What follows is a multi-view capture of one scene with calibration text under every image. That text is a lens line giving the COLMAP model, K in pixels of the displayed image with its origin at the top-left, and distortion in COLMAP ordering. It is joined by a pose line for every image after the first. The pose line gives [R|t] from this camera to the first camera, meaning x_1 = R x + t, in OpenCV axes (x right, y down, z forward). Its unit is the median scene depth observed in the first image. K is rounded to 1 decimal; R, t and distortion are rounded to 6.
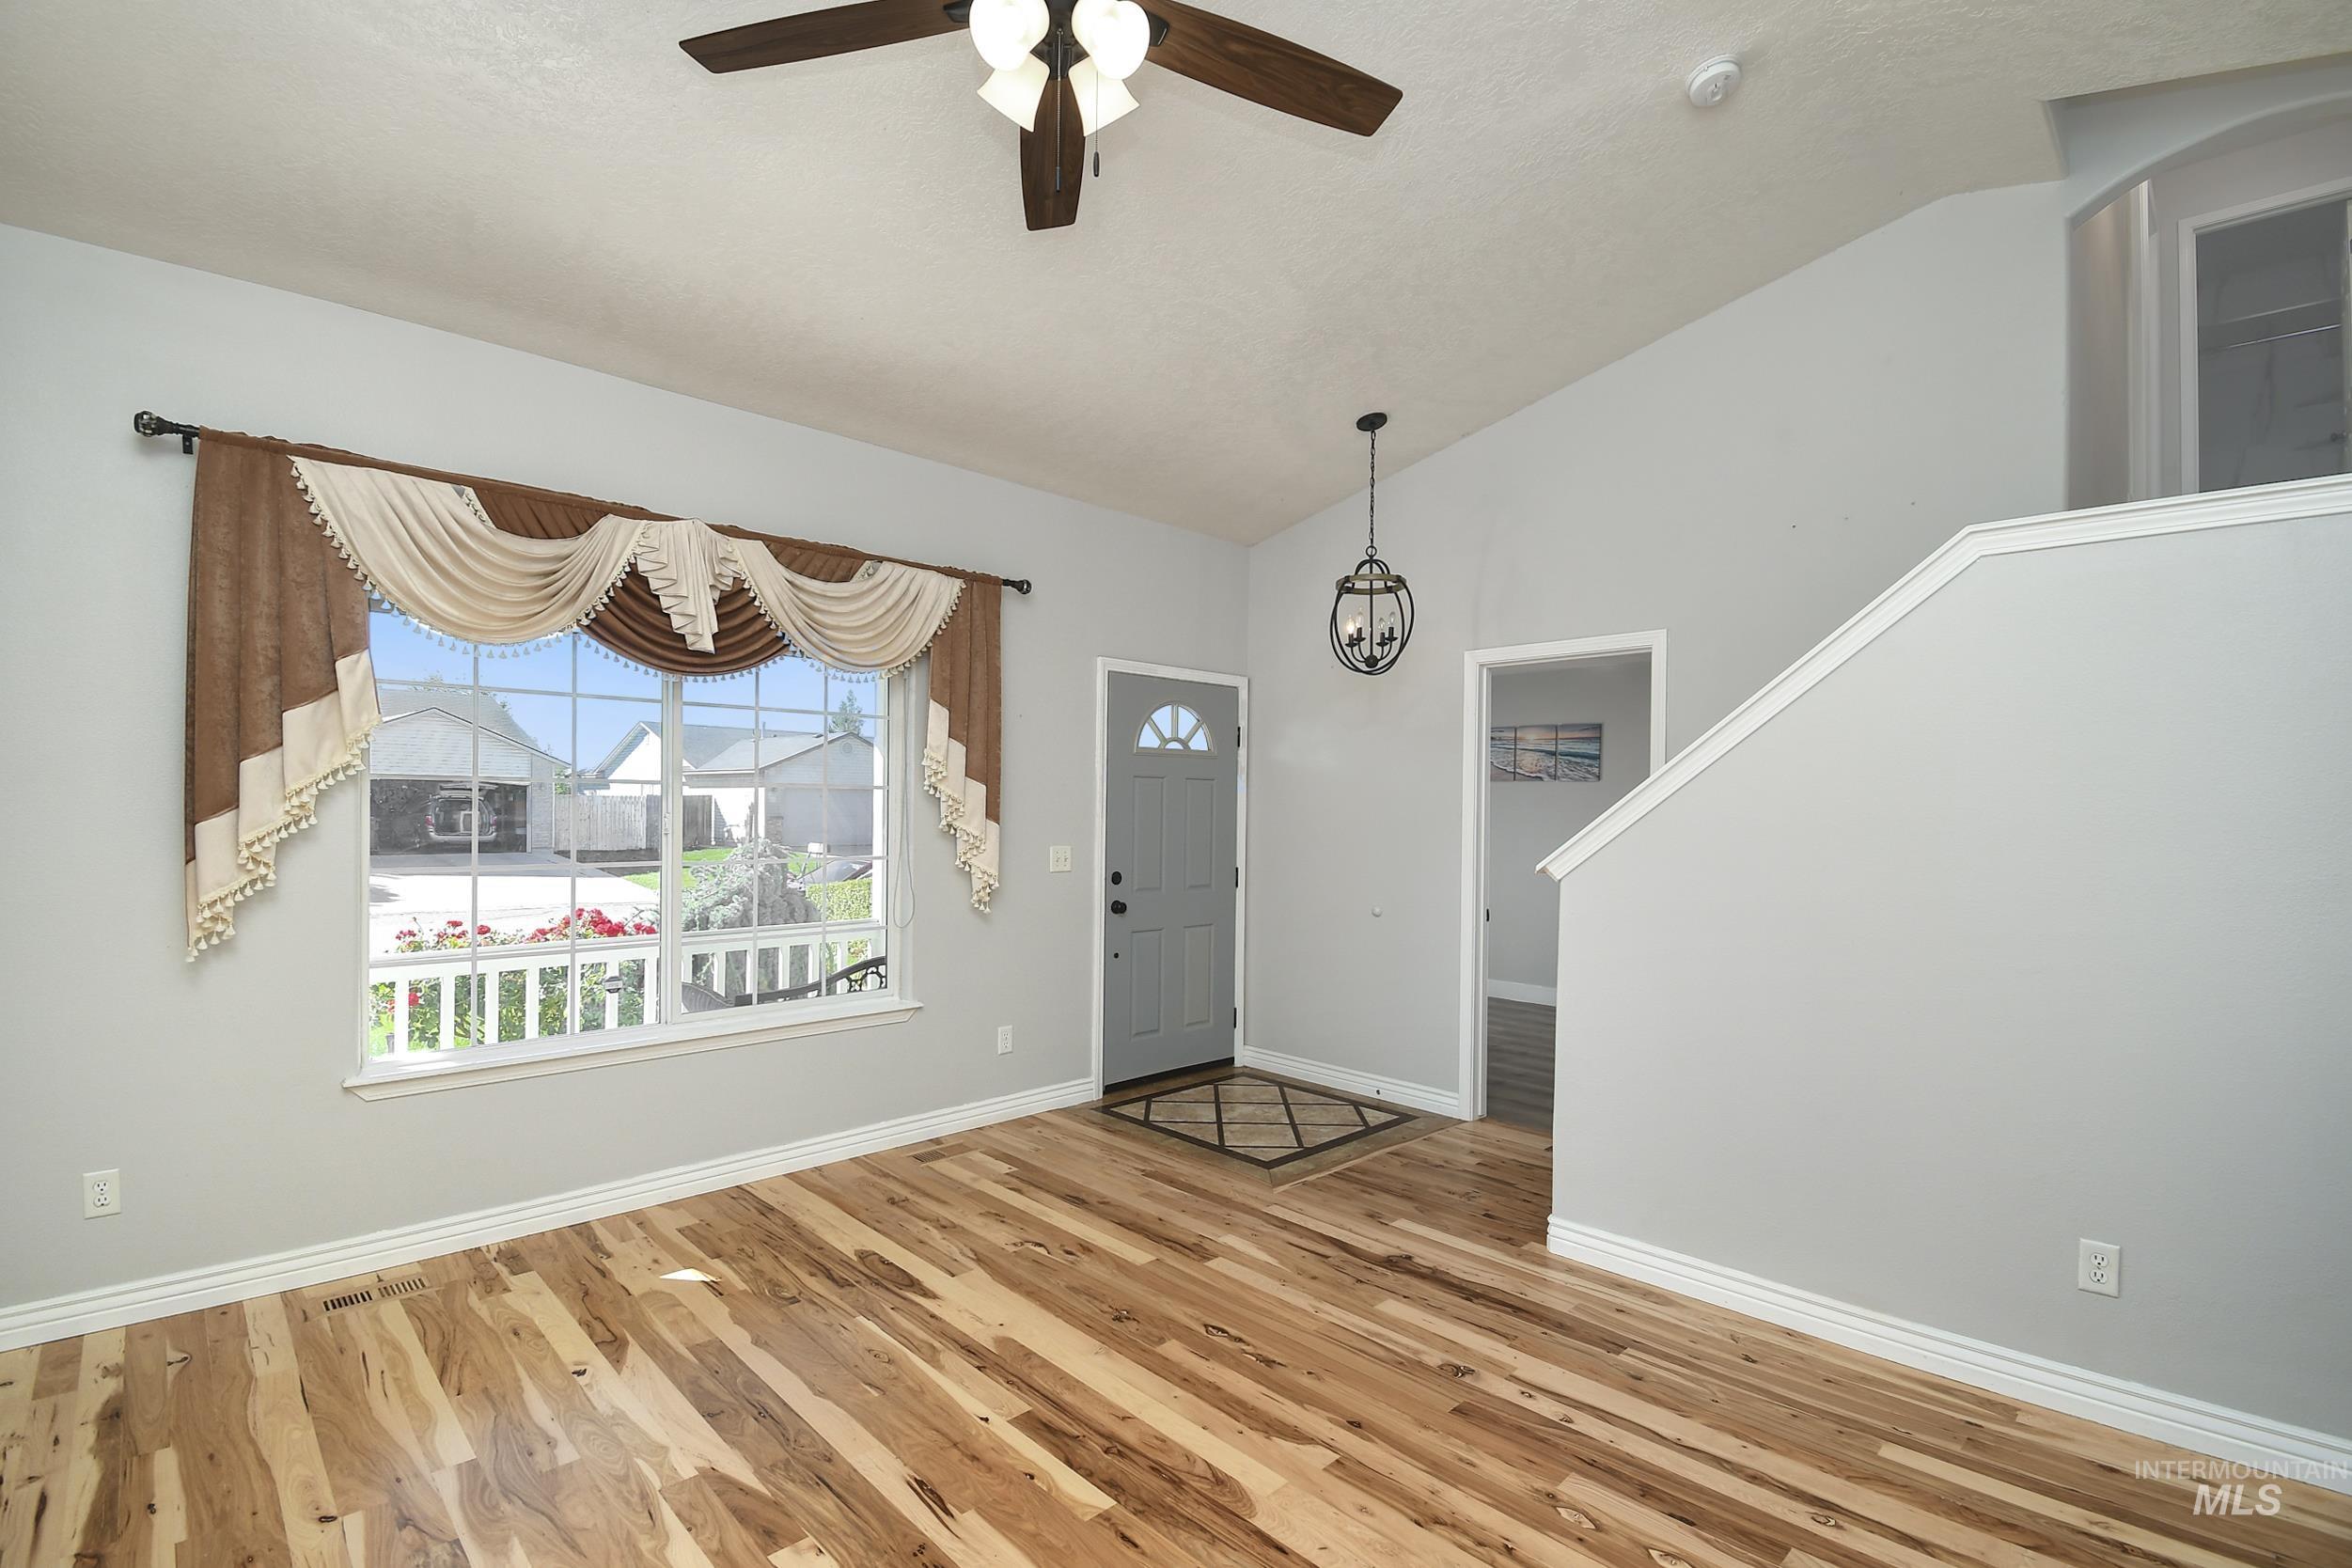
lens RADIAL K [[1063.5, 0, 1172.4], [0, 1063.5, 774.3], [0, 0, 1]] dist [0.020292, -0.016373]
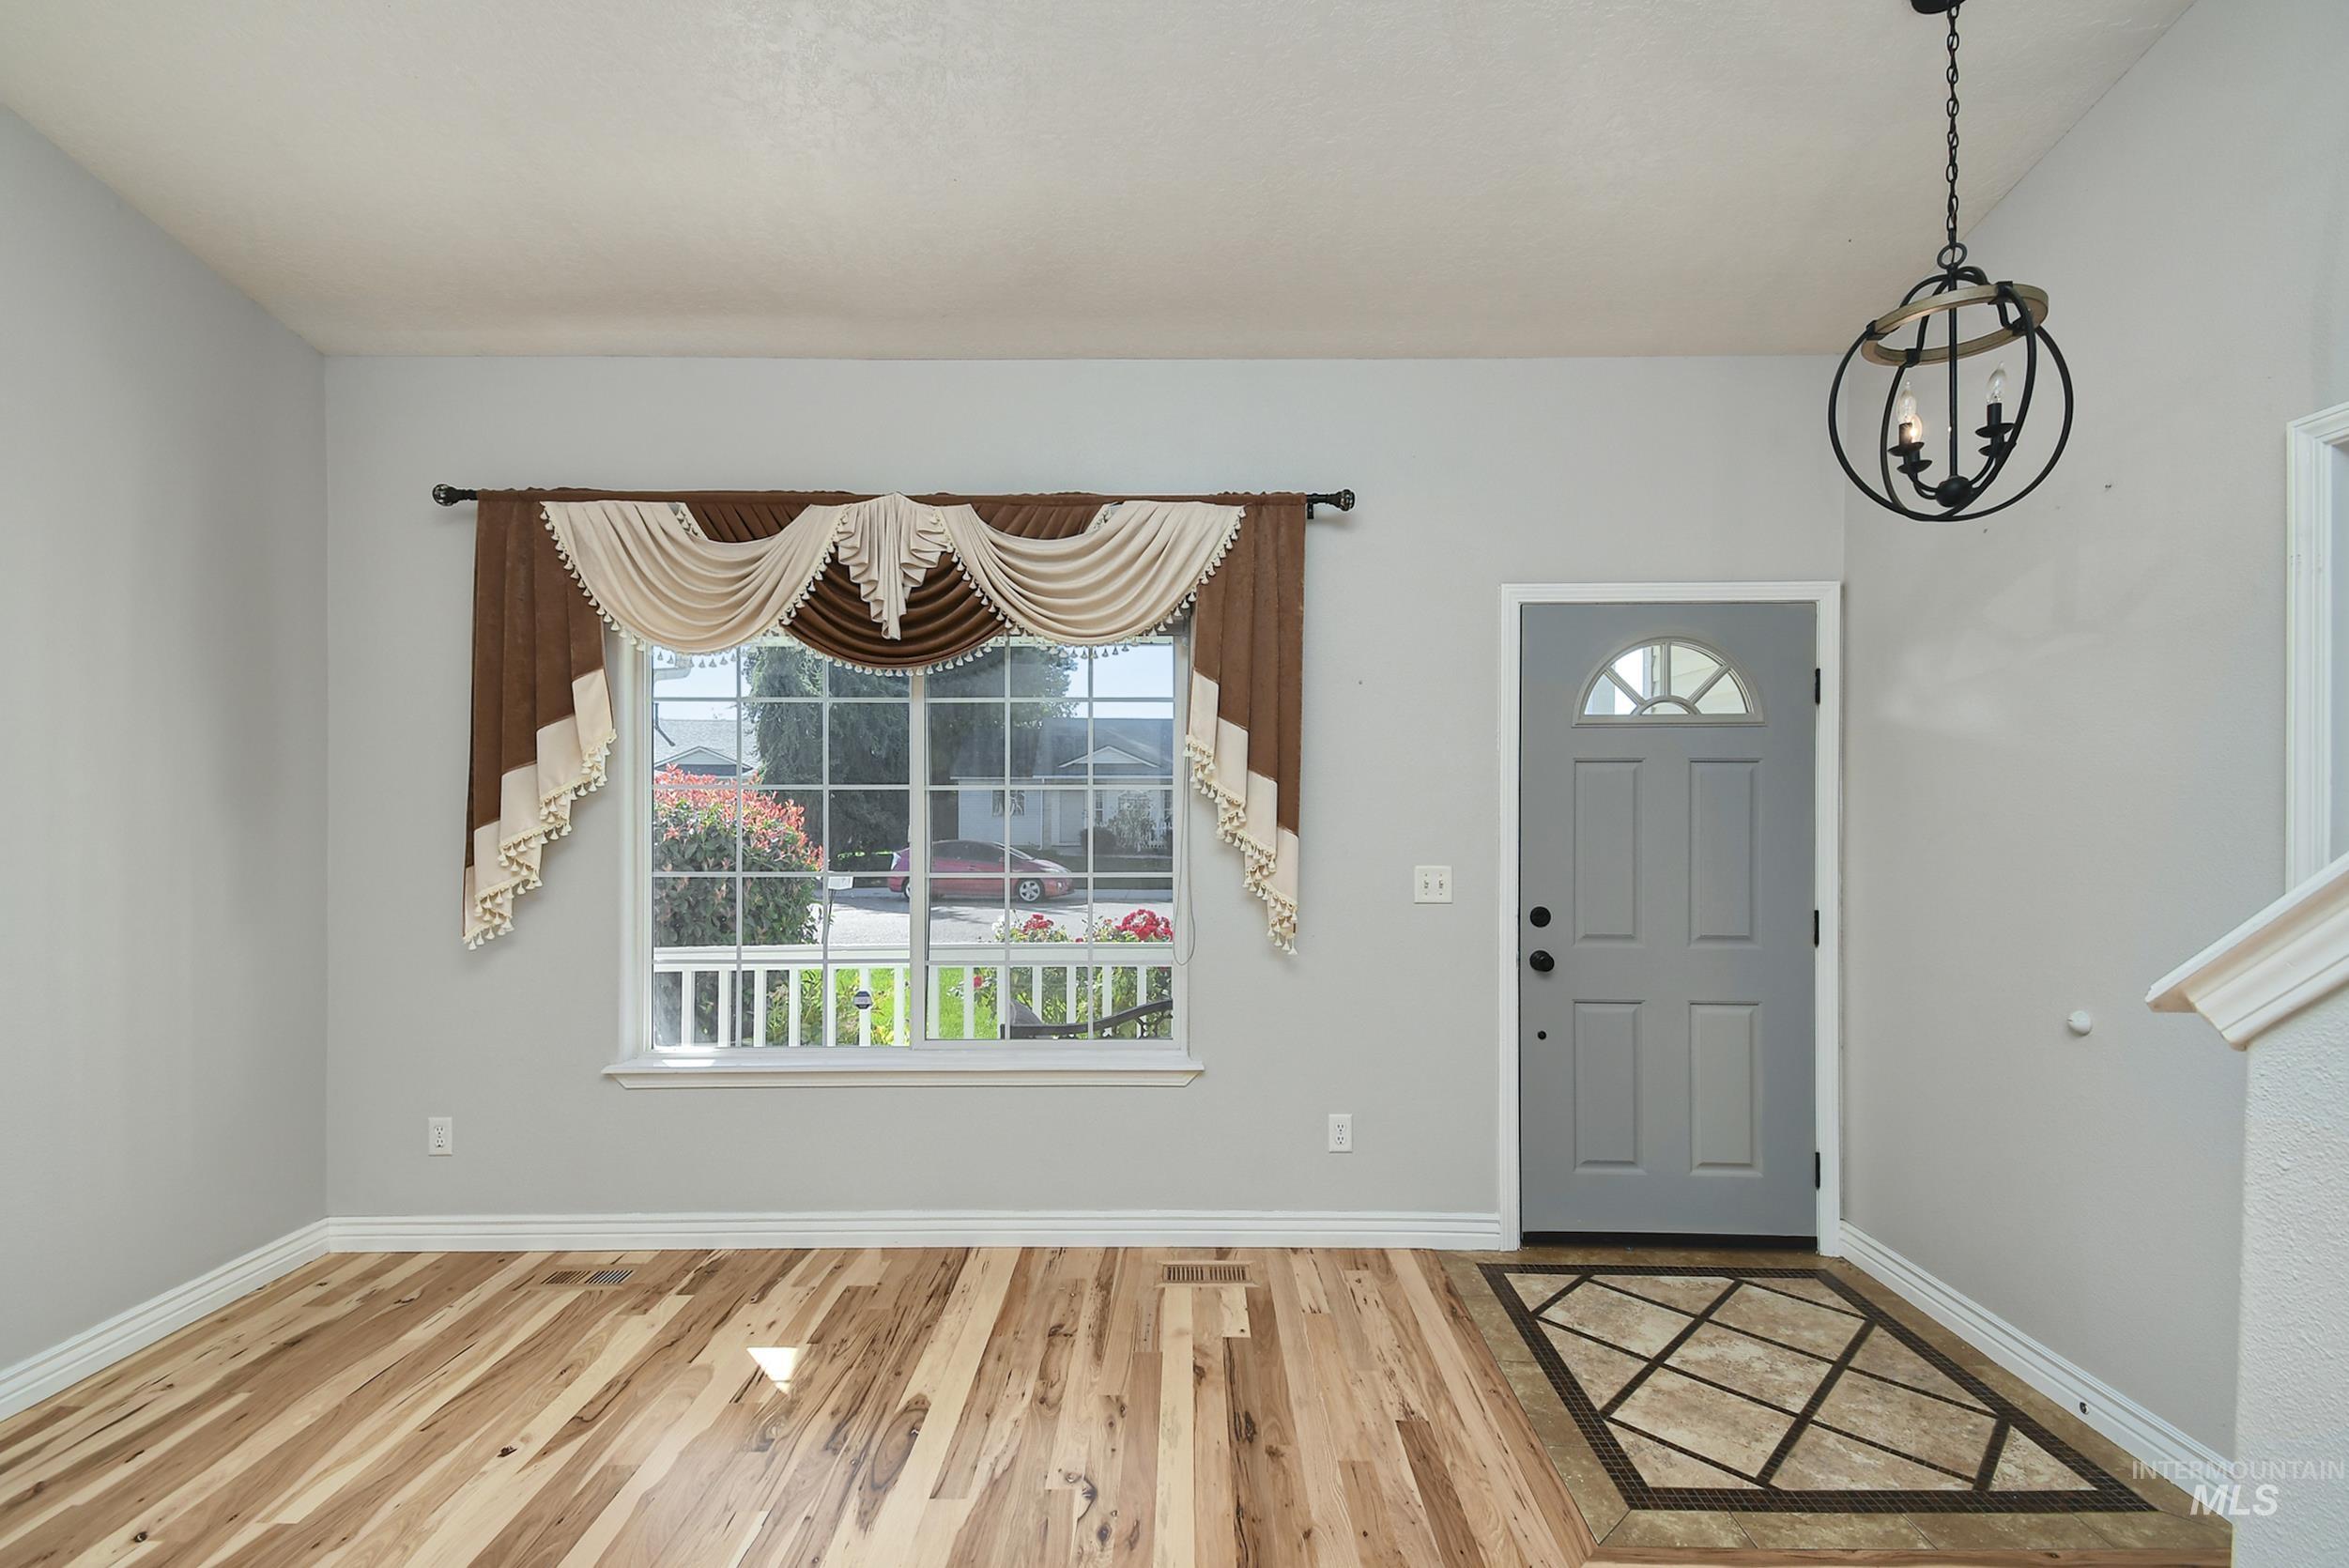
lens RADIAL K [[1030.8, 0, 1177.8], [0, 1030.8, 789.4], [0, 0, 1]] dist [0.058272, -0.029678]
pose [[0.716757, -0.022014, -0.696975, 0.317081], [0.028968, 0.999579, -0.001781, 0.018084], [0.696721, -0.018914, 0.717093, 0.517932]]
